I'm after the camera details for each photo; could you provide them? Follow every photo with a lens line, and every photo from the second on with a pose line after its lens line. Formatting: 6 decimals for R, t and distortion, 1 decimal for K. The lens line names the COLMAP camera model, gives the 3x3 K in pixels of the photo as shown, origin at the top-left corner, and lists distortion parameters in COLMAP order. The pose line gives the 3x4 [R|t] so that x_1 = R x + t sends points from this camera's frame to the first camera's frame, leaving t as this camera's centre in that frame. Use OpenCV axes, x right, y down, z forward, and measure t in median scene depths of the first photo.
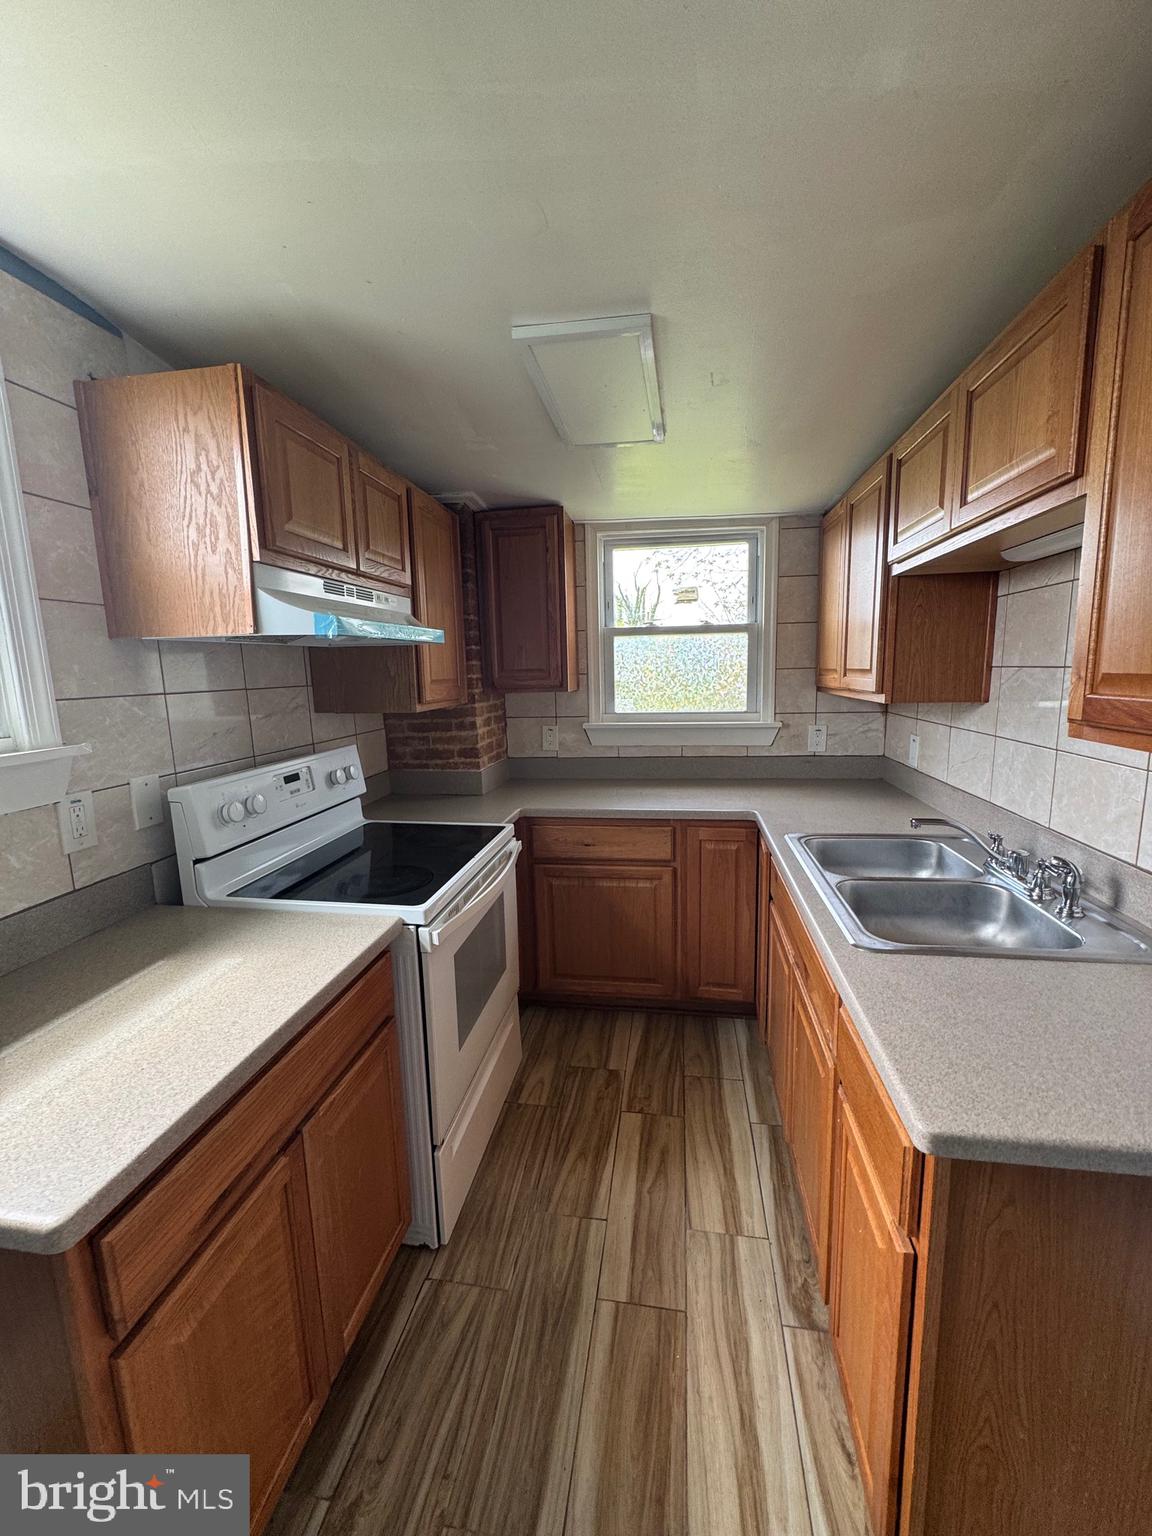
lens RADIAL K [[616.0, 0, 576.5], [0, 616.0, 767.1], [0, 0, 1]] dist [-0.005281, 0.000751]
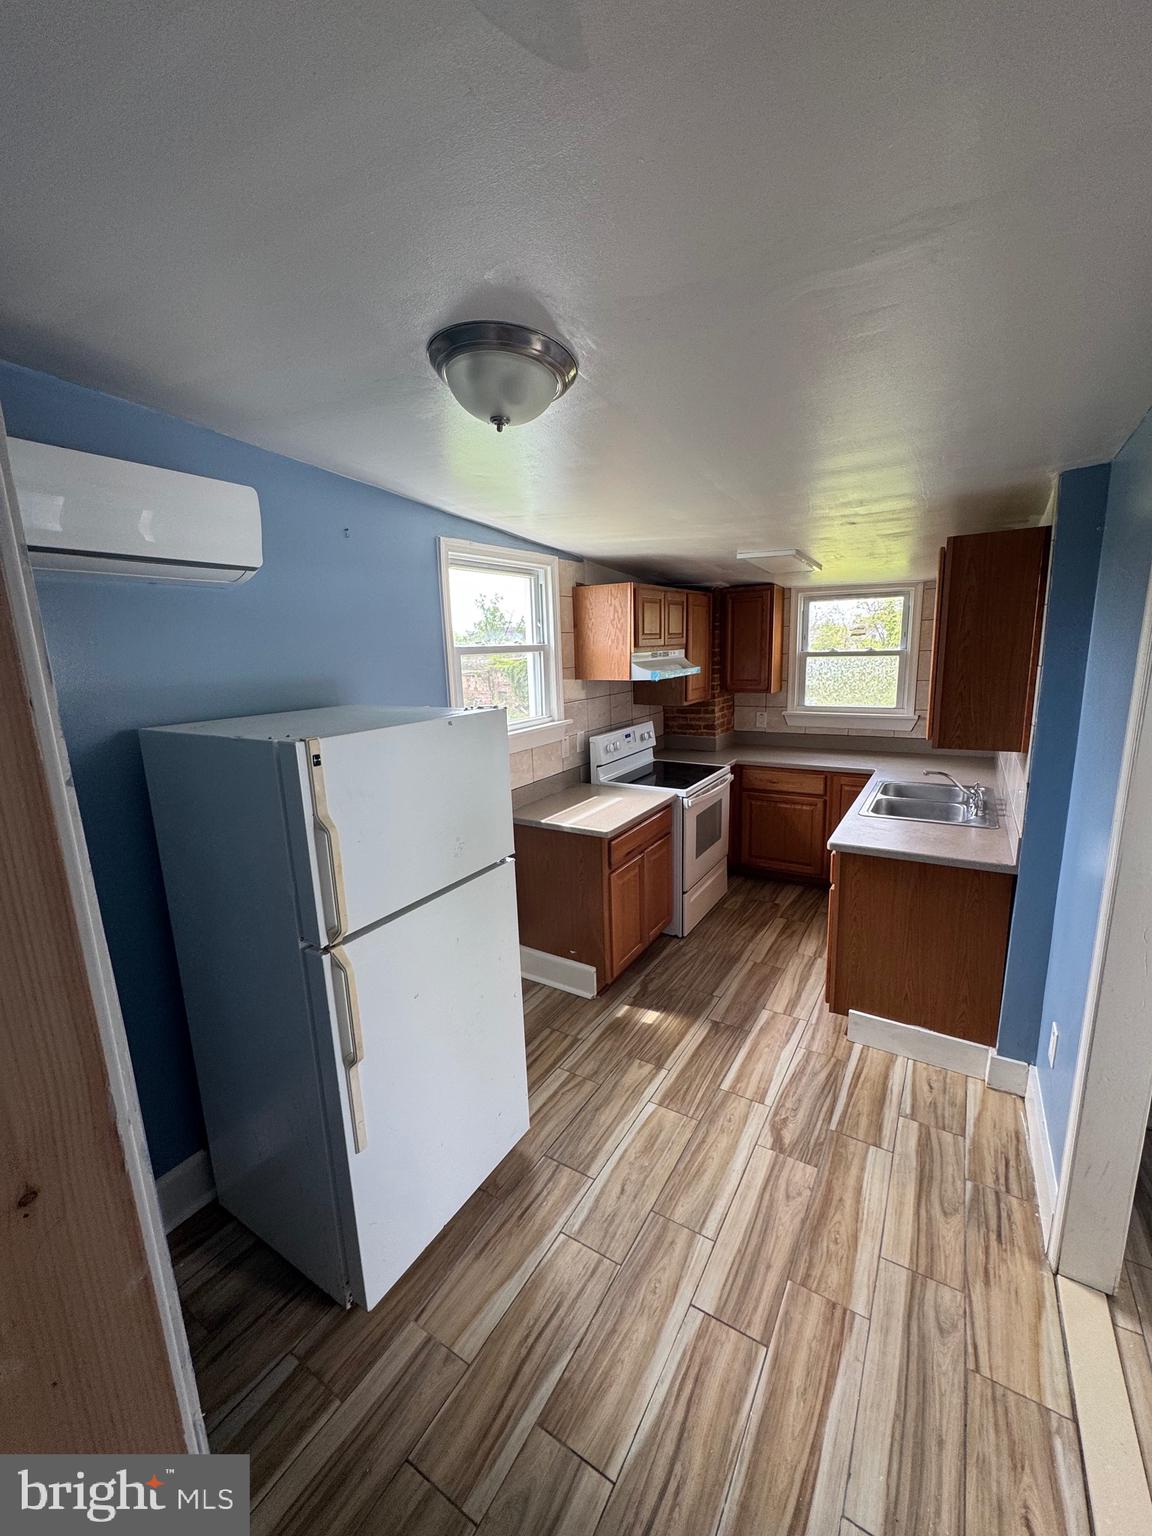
lens RADIAL K [[616.0, 0, 573.0], [0, 616.0, 768.3], [0, 0, 1]] dist [-0.005281, 0.000751]
pose [[0.921396, 0.070497, -0.382178, 0.178225], [-0.050384, 0.996779, 0.062395, 0.005295], [0.385346, -0.038235, 0.921980, -0.946562]]
